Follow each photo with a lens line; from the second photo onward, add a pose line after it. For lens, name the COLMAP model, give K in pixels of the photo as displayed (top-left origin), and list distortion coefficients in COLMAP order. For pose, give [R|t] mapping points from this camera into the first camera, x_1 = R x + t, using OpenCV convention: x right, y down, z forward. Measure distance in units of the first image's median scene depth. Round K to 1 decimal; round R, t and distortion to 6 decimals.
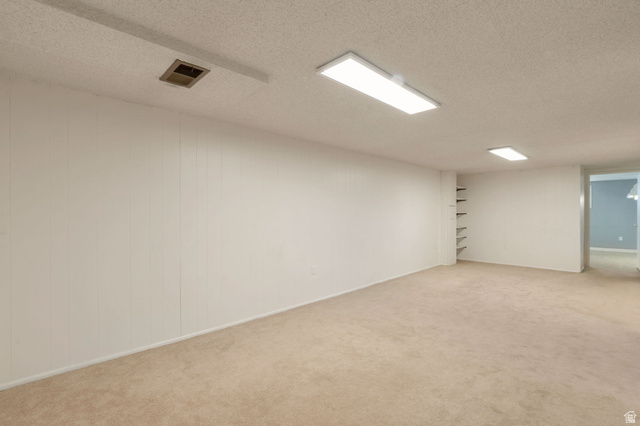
lens RADIAL K [[283.0, 0, 318.9], [0, 283.0, 211.8], [0, 0, 1]] dist [-0.015778, 0.000570]
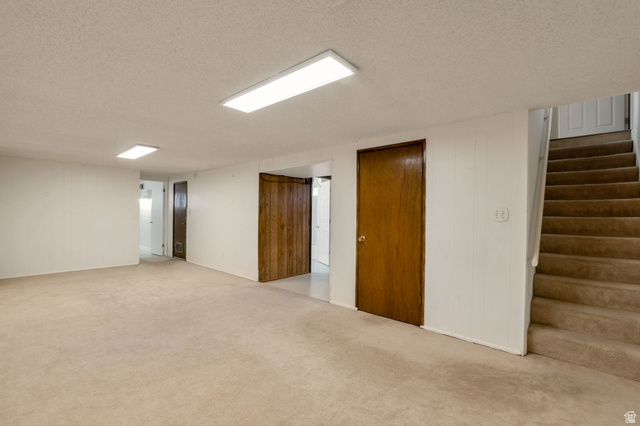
lens RADIAL K [[283.0, 0, 319.5], [0, 283.0, 212.8], [0, 0, 1]] dist [-0.015778, 0.000570]
pose [[-0.051953, 0.000279, 0.998650, -0.615831], [-0.007395, 0.999972, -0.000664, 0.001302], [-0.998622, -0.007420, -0.051949, 0.753007]]
